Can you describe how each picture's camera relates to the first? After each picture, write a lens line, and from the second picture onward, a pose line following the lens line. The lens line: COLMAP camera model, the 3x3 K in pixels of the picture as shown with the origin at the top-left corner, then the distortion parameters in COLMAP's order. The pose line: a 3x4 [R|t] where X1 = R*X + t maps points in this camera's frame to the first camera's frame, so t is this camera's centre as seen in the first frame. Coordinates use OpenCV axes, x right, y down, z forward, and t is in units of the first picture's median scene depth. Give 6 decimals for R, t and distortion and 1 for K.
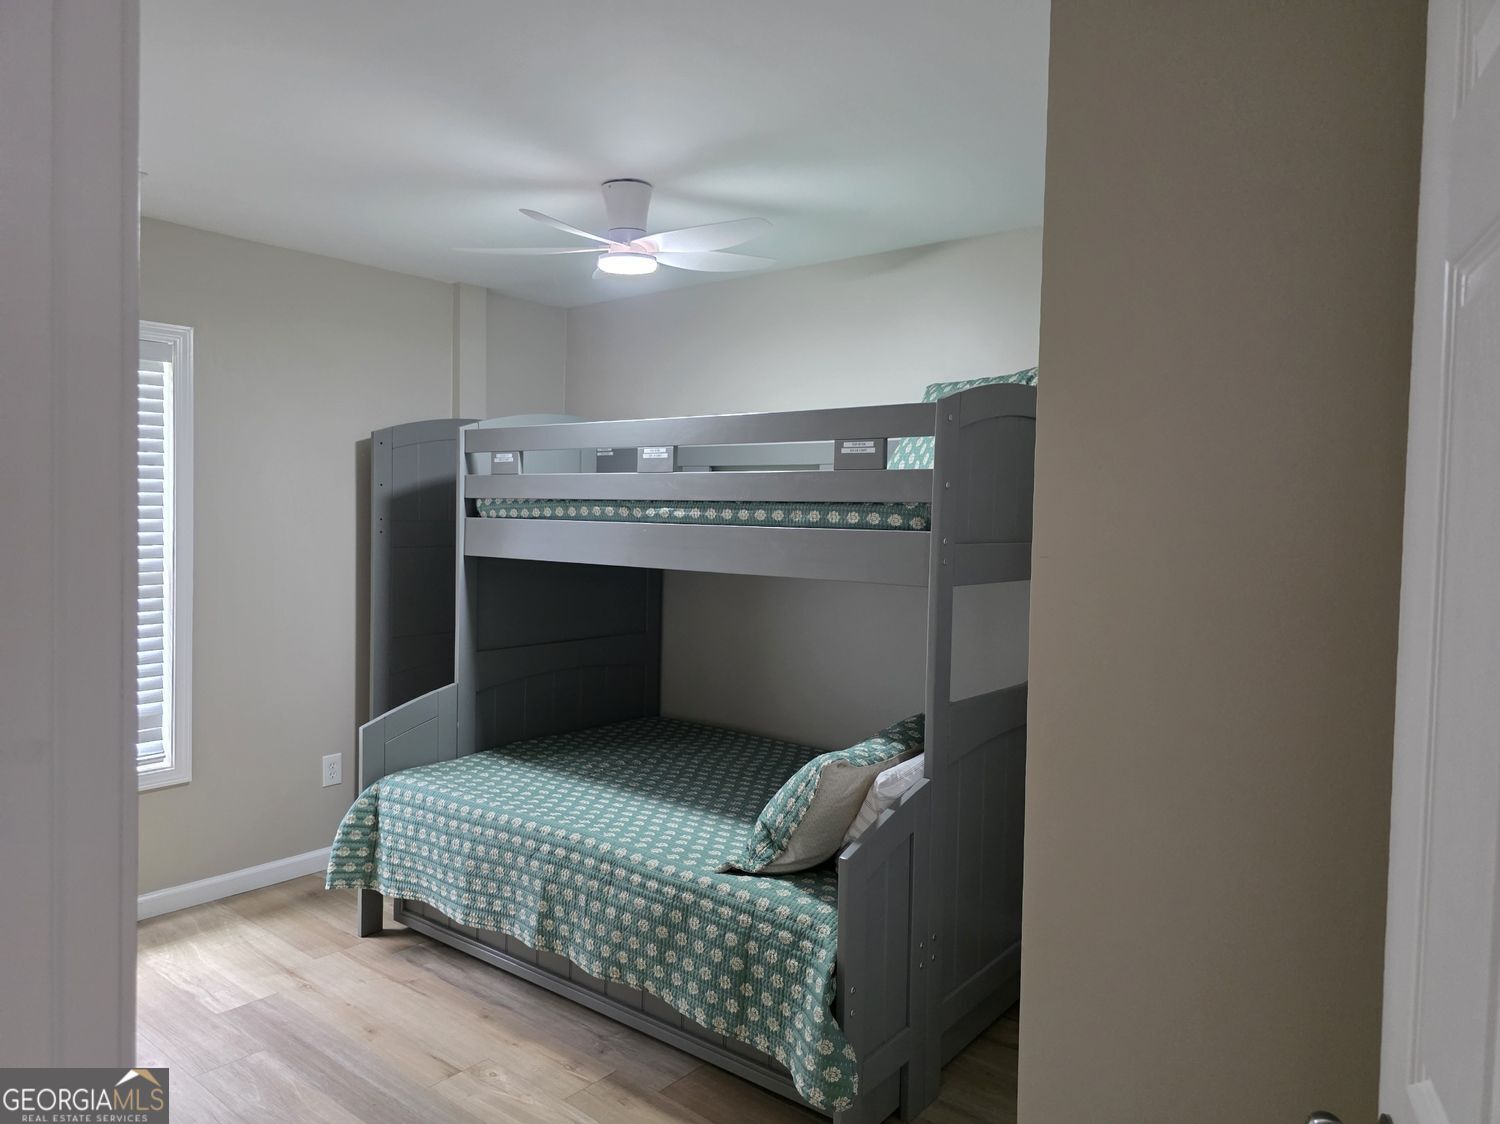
lens RADIAL K [[1022.6, 0, 749.7], [0, 1022.6, 562.1], [0, 0, 1]] dist [0.058785, -0.055463]
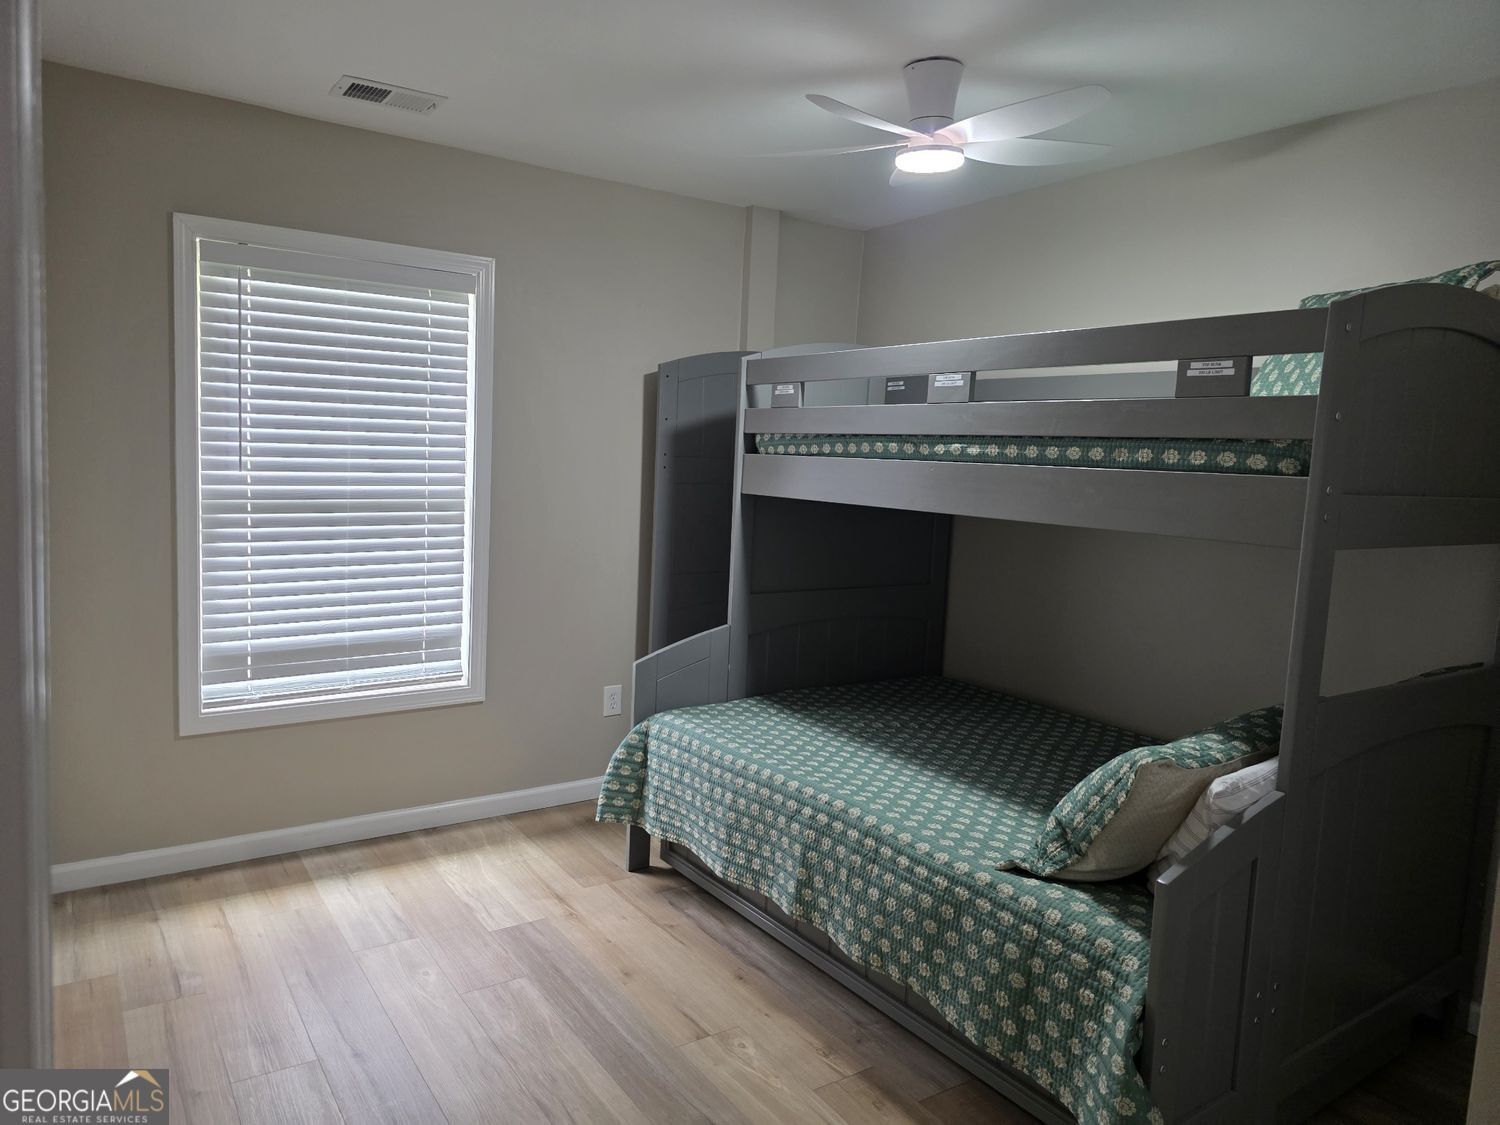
lens RADIAL K [[1022.6, 0, 726.5], [0, 1022.6, 567.3], [0, 0, 1]] dist [0.058785, -0.055463]
pose [[0.952634, 0.052226, -0.299600, -0.002640], [-0.034637, 0.997366, 0.063726, 0.002800], [0.302139, -0.050331, 0.951934, 0.110880]]
